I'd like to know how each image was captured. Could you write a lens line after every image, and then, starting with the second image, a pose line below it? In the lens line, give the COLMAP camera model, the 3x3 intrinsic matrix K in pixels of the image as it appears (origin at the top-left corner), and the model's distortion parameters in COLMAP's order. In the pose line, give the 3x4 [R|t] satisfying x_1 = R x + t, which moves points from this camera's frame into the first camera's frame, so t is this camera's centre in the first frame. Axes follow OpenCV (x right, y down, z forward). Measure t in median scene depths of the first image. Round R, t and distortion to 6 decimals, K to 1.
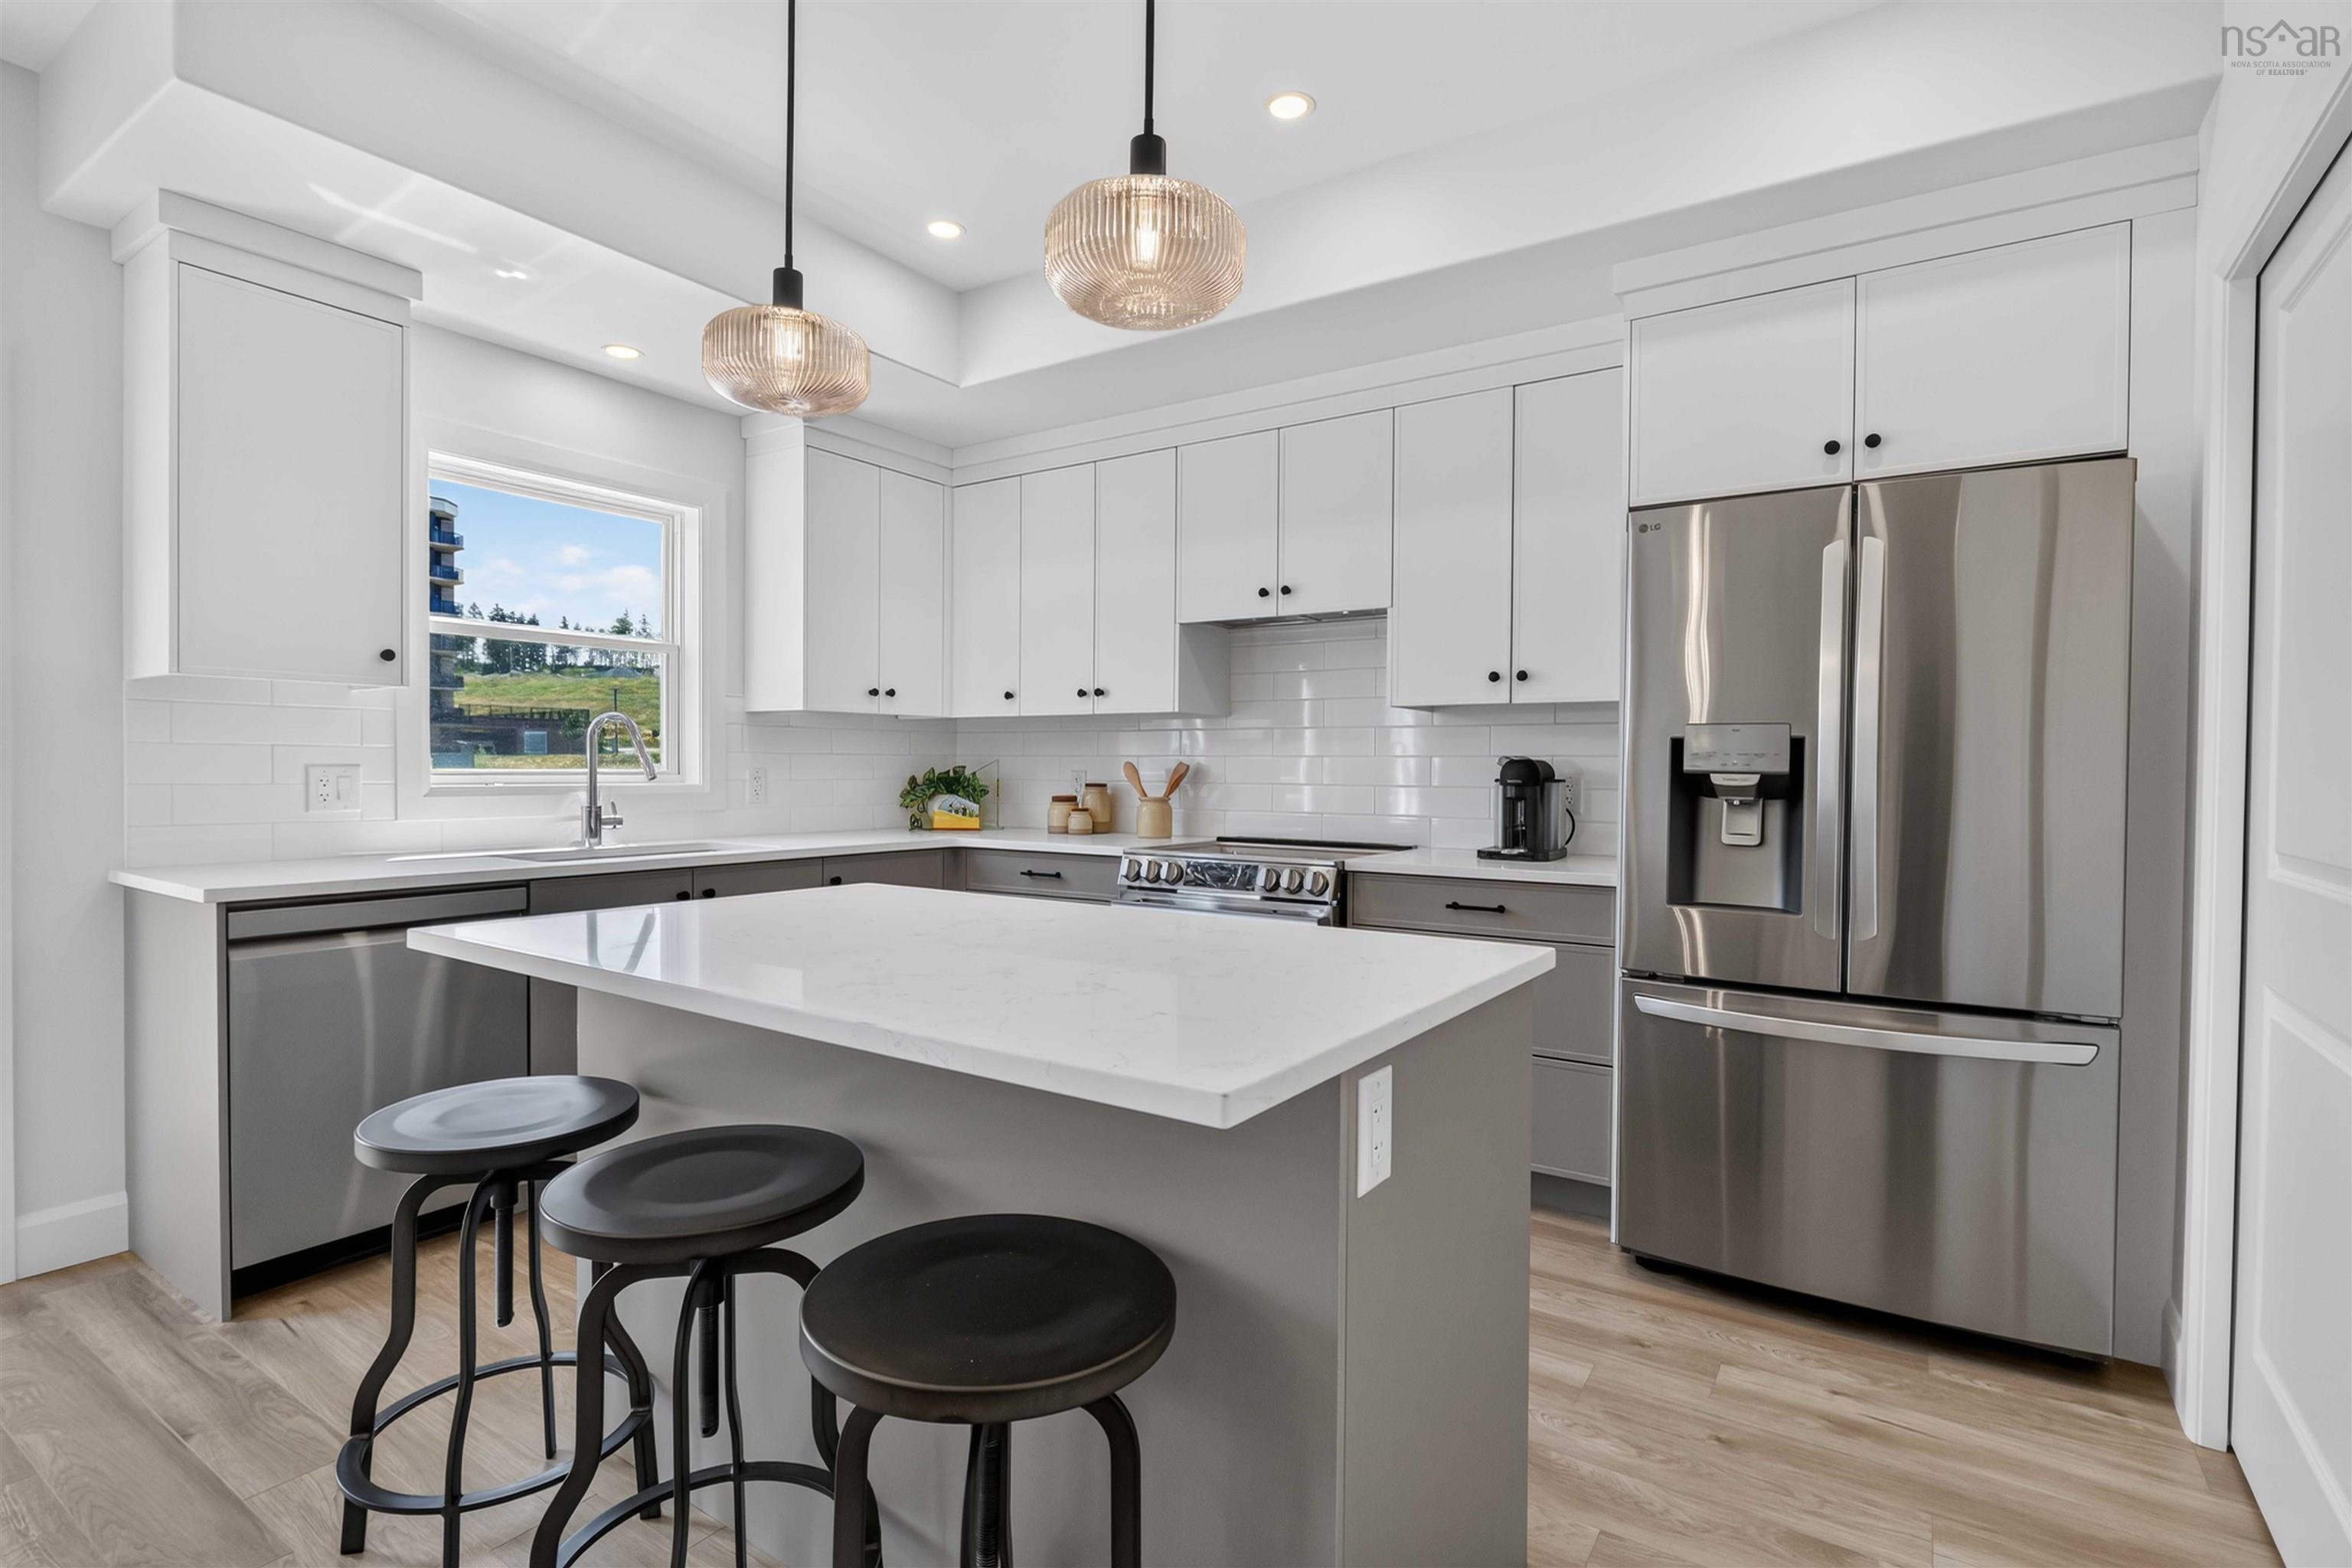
lens RADIAL K [[1125.9, 0, 1175.8], [0, 1125.9, 779.2], [0, 0, 1]] dist [0.002107, -0.005776]
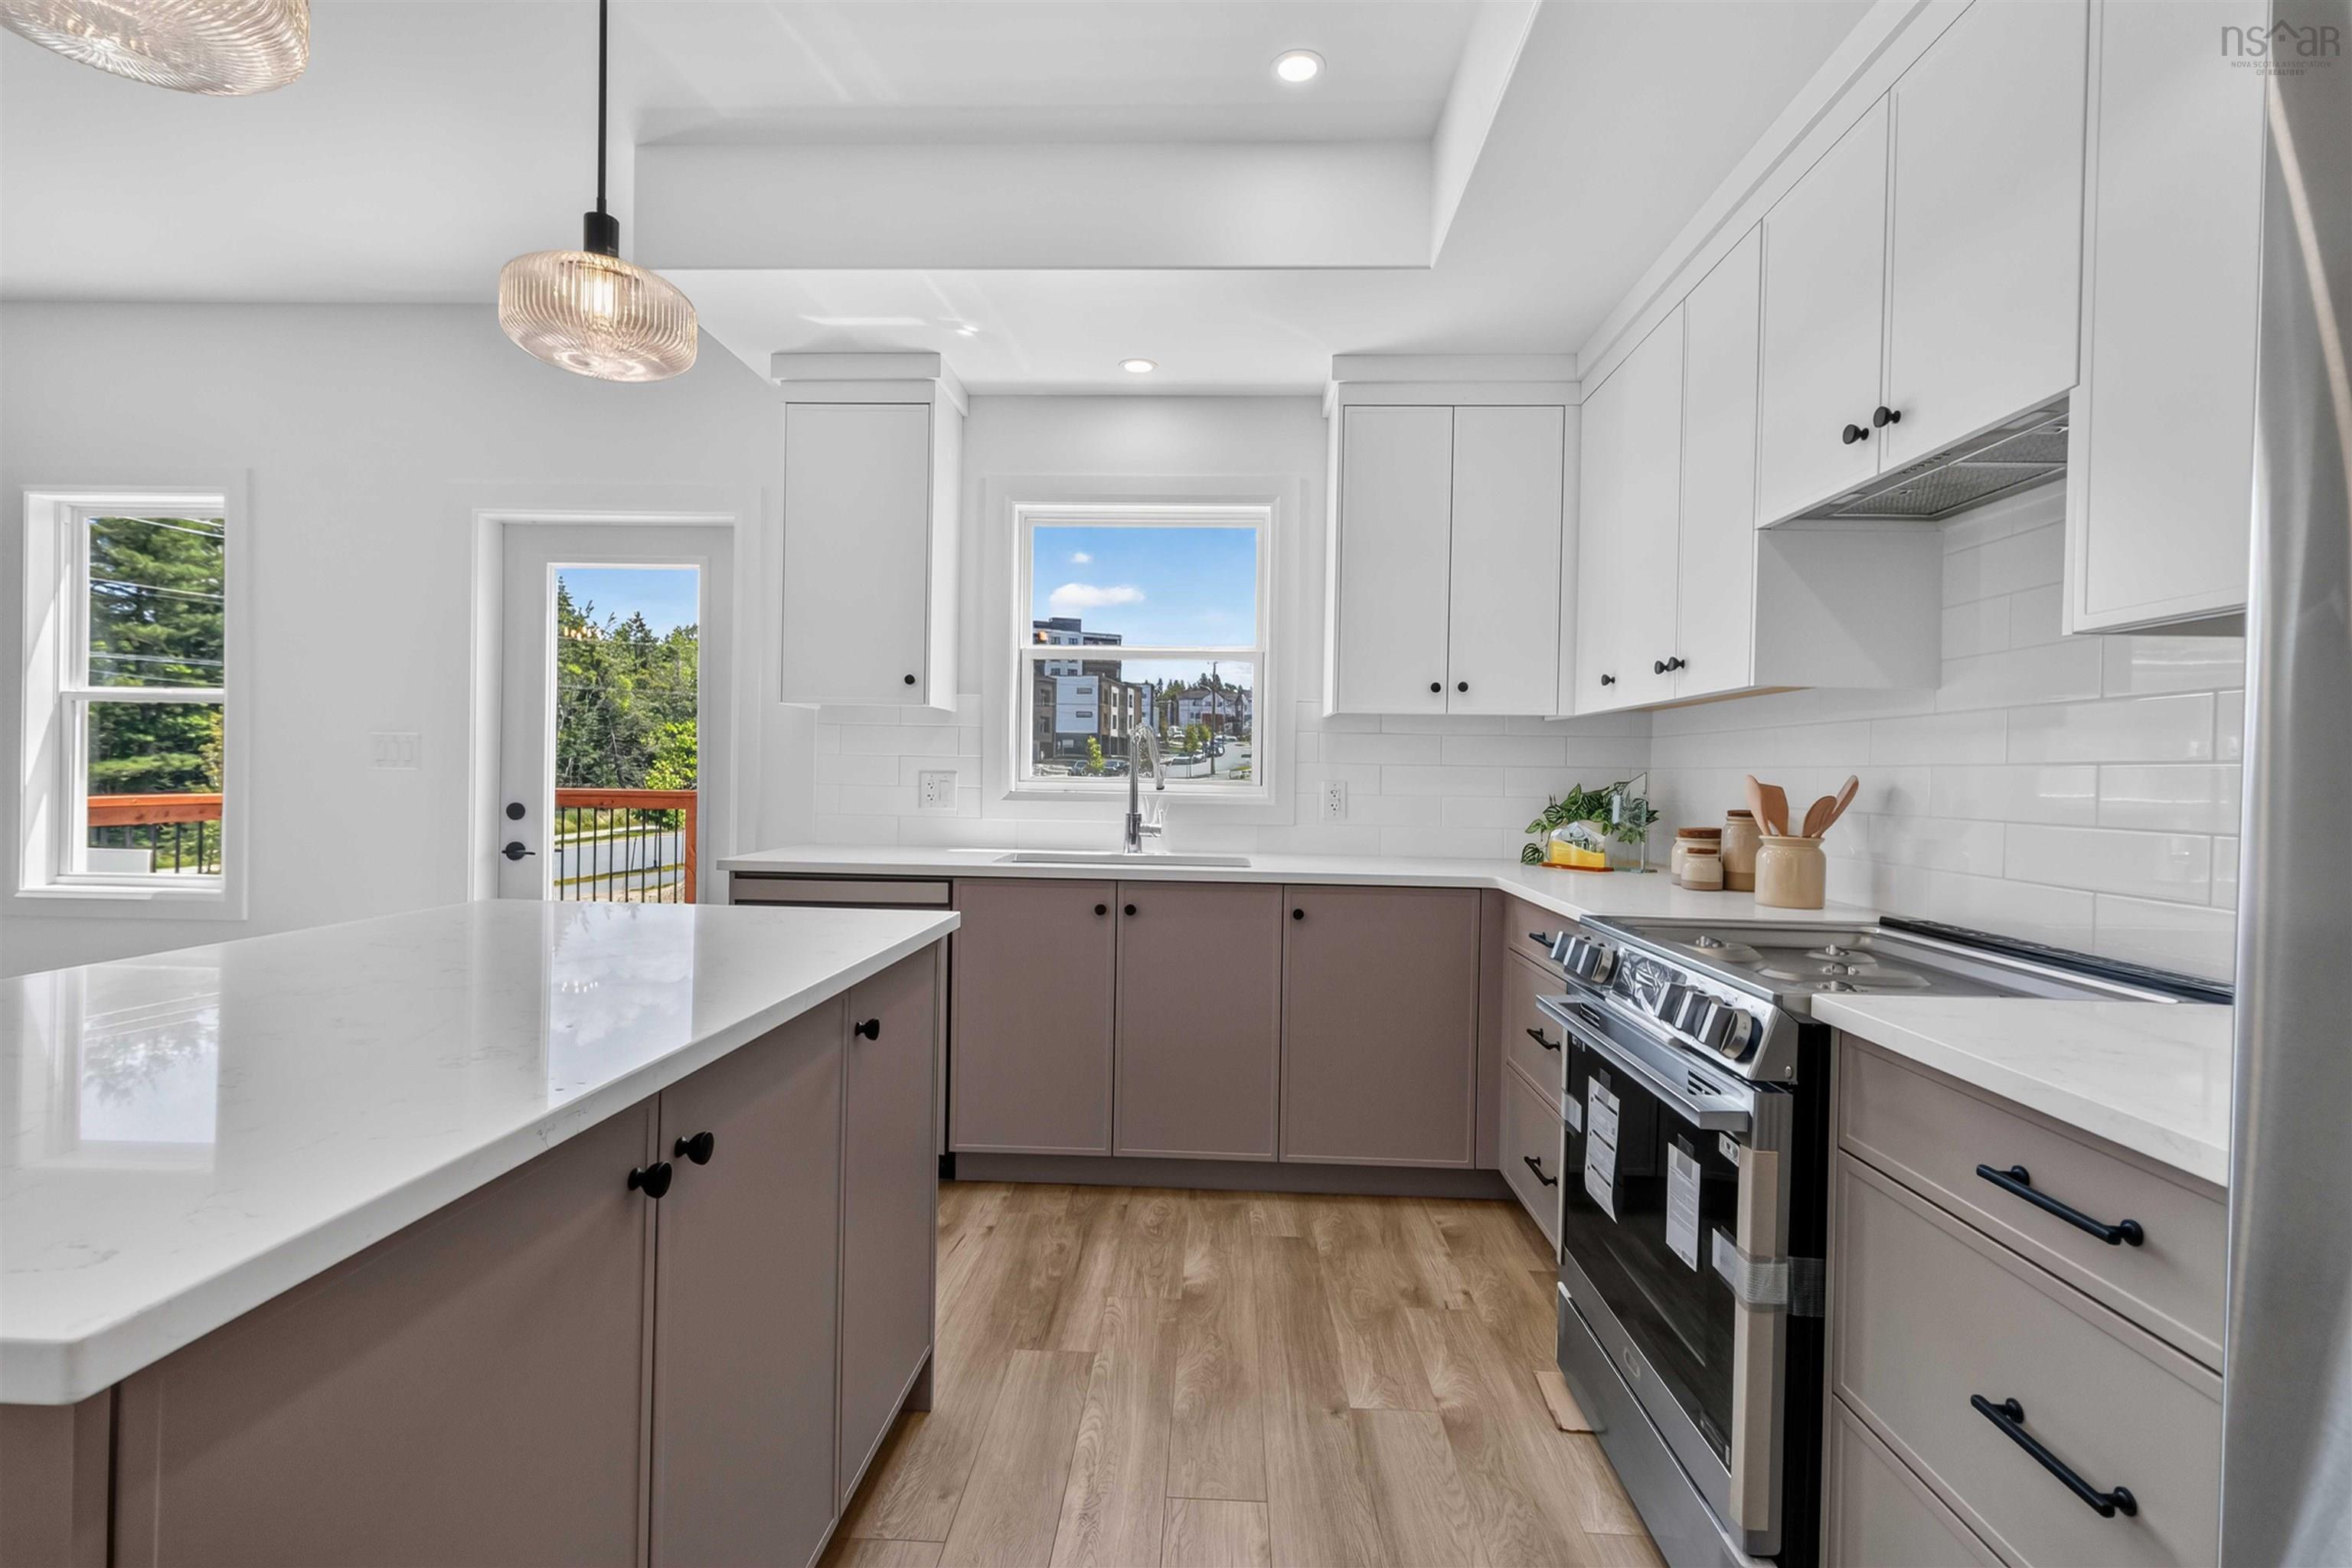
lens RADIAL K [[1072.0, 0, 1179.6], [0, 1072.0, 778.2], [0, 0, 1]] dist [0.001954, 0.000099]
pose [[0.523715, 0.006901, -0.851866, 0.368157], [-0.025125, 0.999657, -0.007349, -0.002658], [0.851523, 0.025252, 0.523708, 0.557692]]
